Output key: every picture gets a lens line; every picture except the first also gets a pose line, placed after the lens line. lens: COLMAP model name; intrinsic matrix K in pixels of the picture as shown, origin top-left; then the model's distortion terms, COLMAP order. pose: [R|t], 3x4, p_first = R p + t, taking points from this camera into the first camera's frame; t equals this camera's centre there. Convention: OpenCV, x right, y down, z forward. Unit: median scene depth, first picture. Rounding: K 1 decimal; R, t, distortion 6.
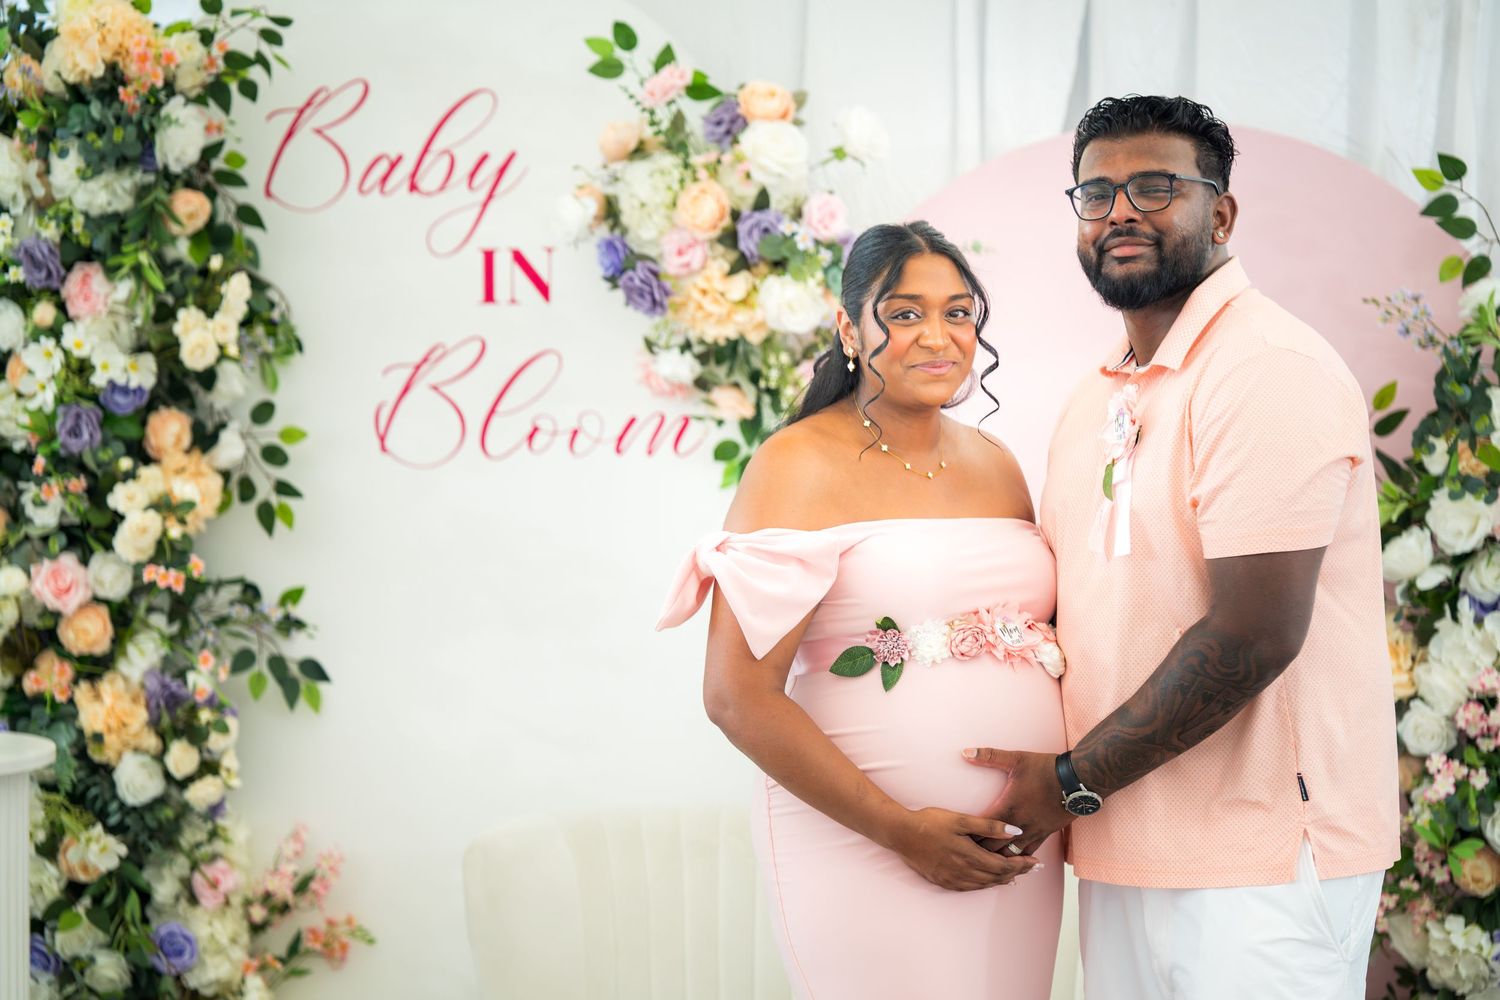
lens RADIAL K [[3503.9, 0, 750.0], [0, 3503.9, 500.0], [0, 0, 1]] dist [0.029067, -0.042491]
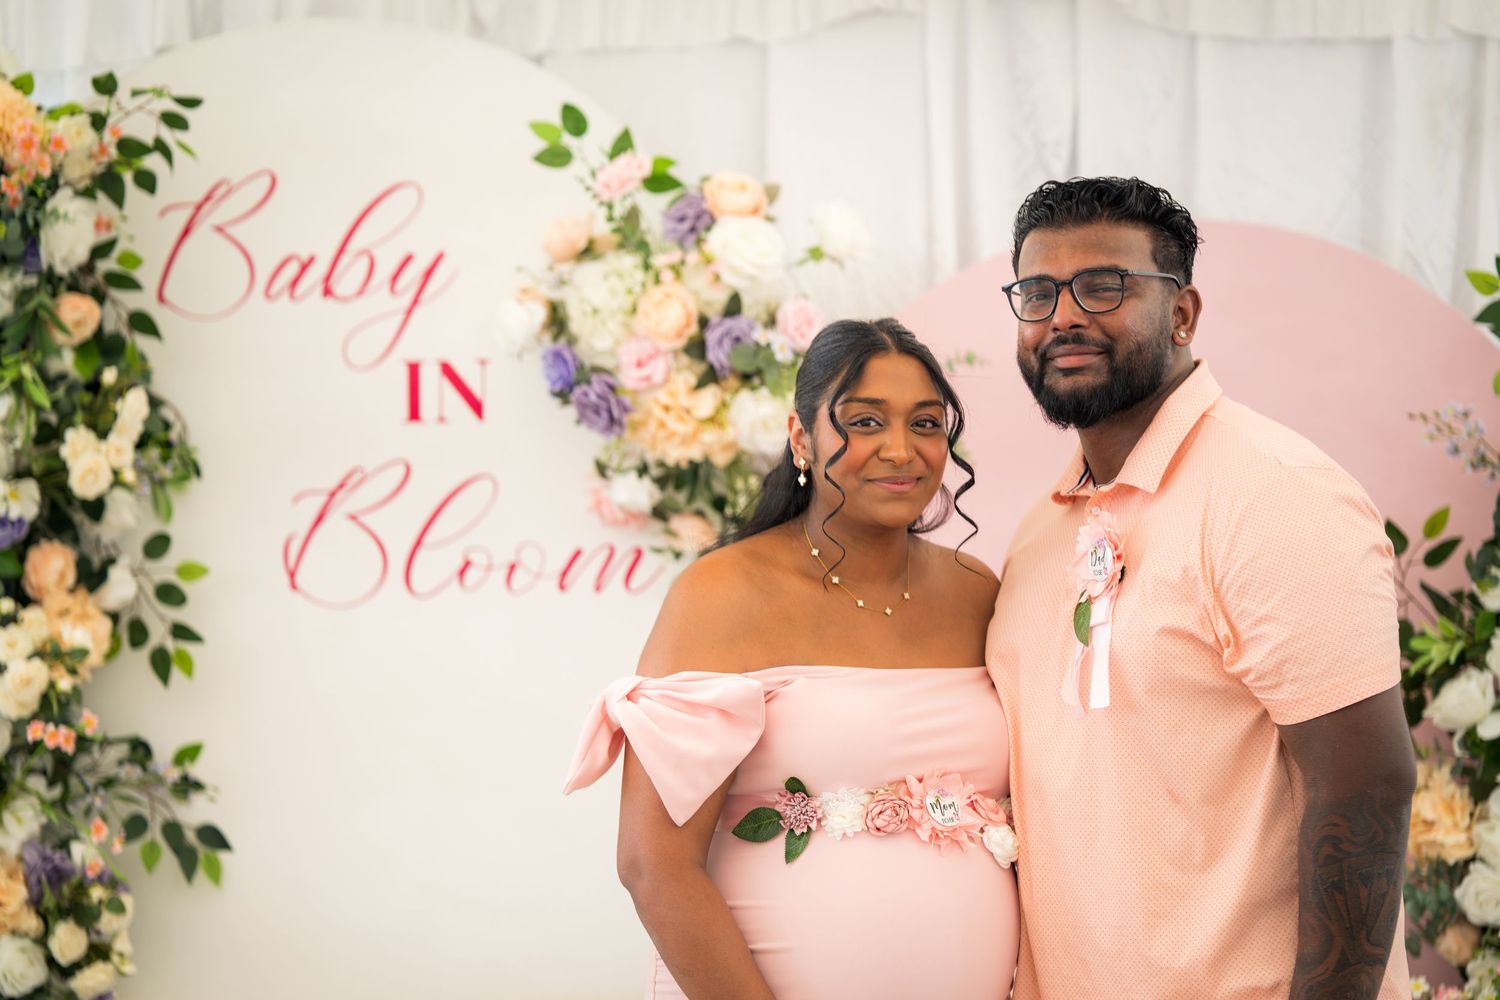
lens RADIAL K [[3530.4, 0, 750.0], [0, 3530.4, 500.0], [0, 0, 1]] dist [0.007993, 0.278396]
pose [[0.997325, -0.002882, 0.073032, -0.056326], [0.005733, 0.999228, -0.038860, -0.001178], [-0.072864, 0.039174, 0.996572, 0.104783]]
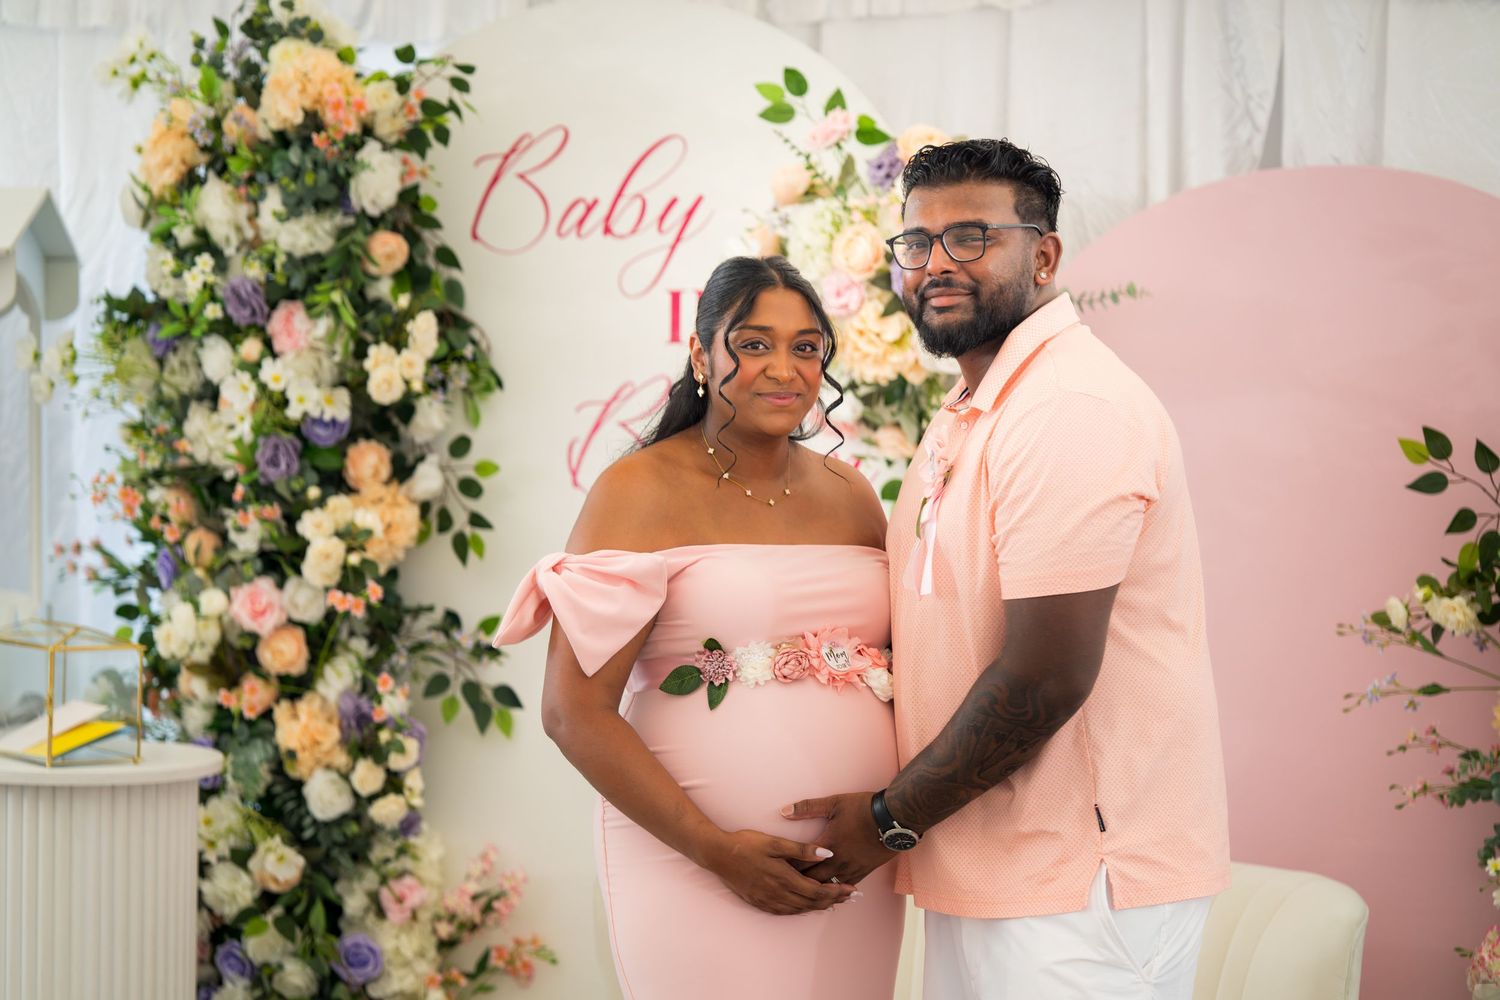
lens RADIAL K [[3530.4, 0, 750.0], [0, 3530.4, 500.0], [0, 0, 1]] dist [0.007993, 0.278396]
pose [[0.982720, 0.016526, -0.184358, 0.141849], [-0.019465, 0.999711, -0.014140, 0.004113], [0.184071, 0.017484, 0.982757, -0.011362]]
